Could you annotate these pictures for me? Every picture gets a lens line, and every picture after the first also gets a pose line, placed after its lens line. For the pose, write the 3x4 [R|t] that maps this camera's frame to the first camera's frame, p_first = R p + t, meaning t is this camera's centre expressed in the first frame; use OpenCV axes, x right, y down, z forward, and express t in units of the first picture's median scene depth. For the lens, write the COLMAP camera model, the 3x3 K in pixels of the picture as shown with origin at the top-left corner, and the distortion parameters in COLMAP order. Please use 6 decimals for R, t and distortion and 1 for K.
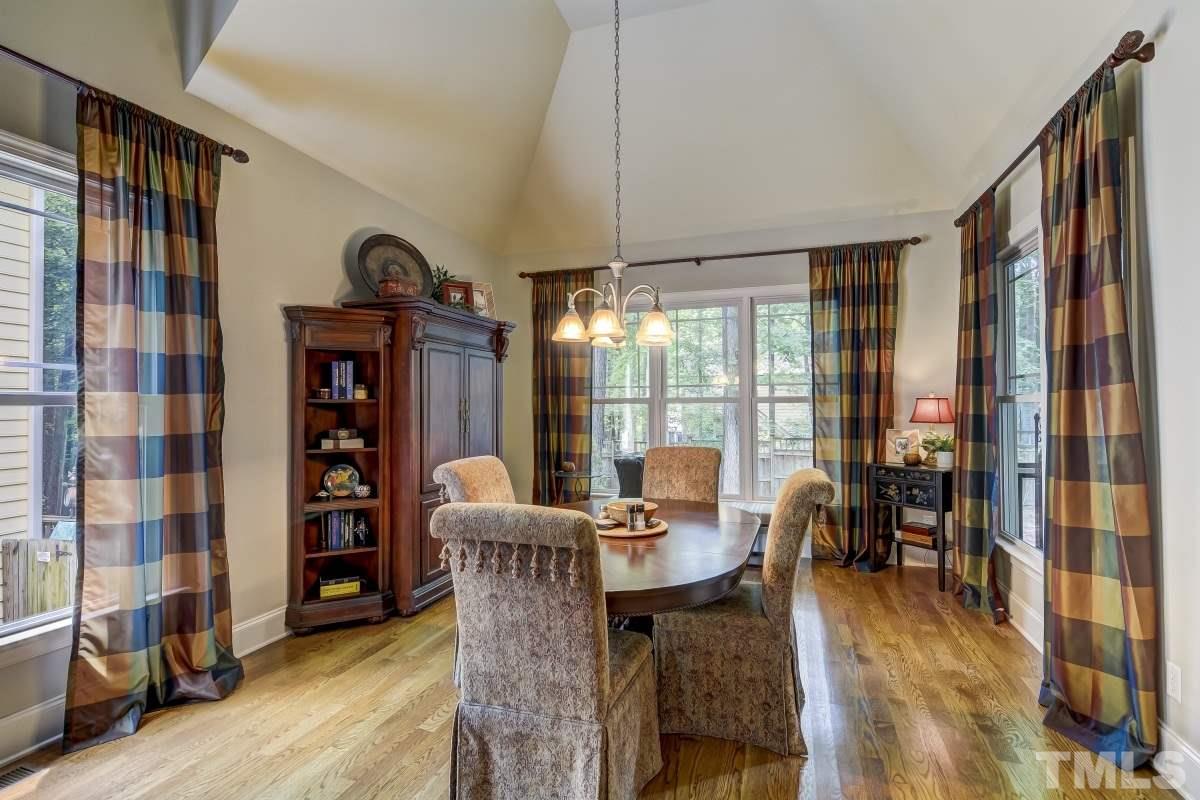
lens RADIAL K [[574.2, 0, 594.1], [0, 574.2, 397.4], [0, 0, 1]] dist [0.003016, -0.002417]
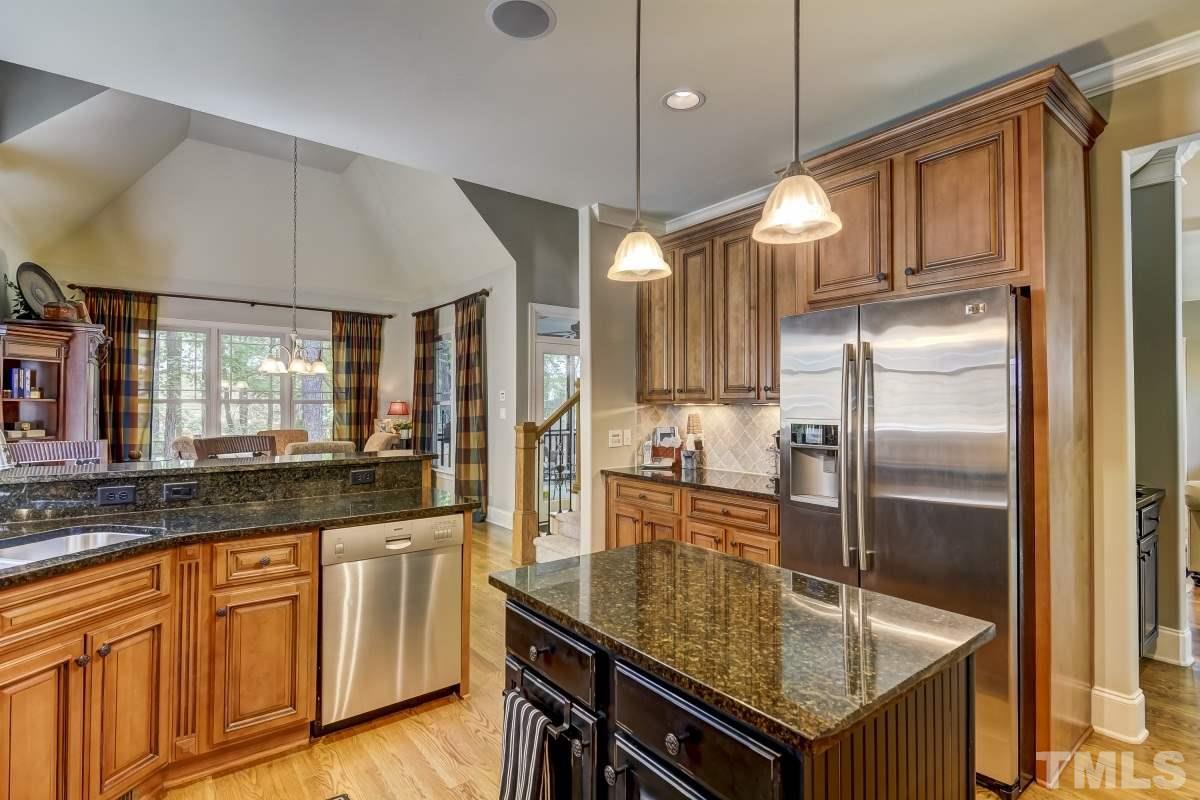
lens RADIAL K [[574.2, 0, 593.5], [0, 574.2, 400.8], [0, 0, 1]] dist [0.003016, -0.002417]
pose [[0.557484, 0.012606, 0.830092, -0.613919], [-0.016989, 0.999849, -0.003774, -0.006572], [-0.830014, -0.011998, 0.557614, -0.580055]]
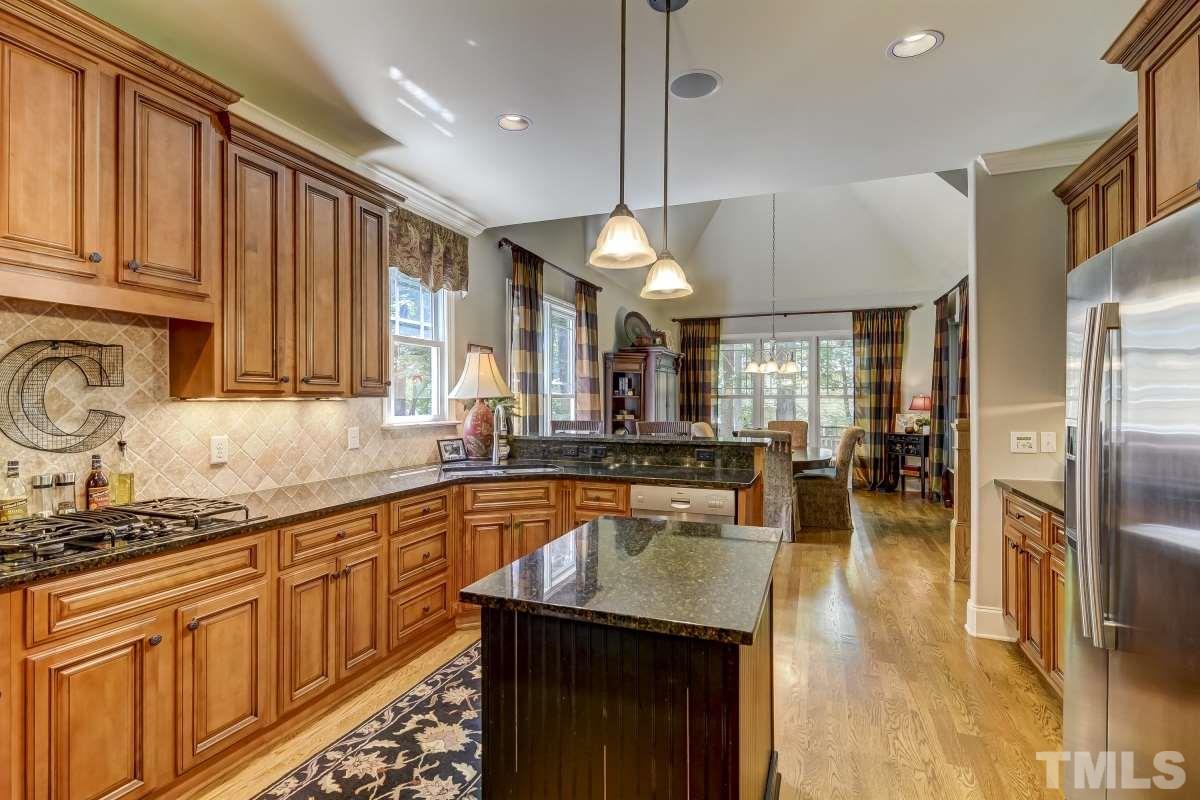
lens RADIAL K [[574.2, 0, 593.3], [0, 574.2, 397.8], [0, 0, 1]] dist [0.003016, -0.002417]
pose [[0.998727, 0.006293, -0.050057, -0.346831], [-0.005623, 0.999893, 0.013507, -0.013244], [0.050136, -0.013208, 0.998655, -0.842657]]
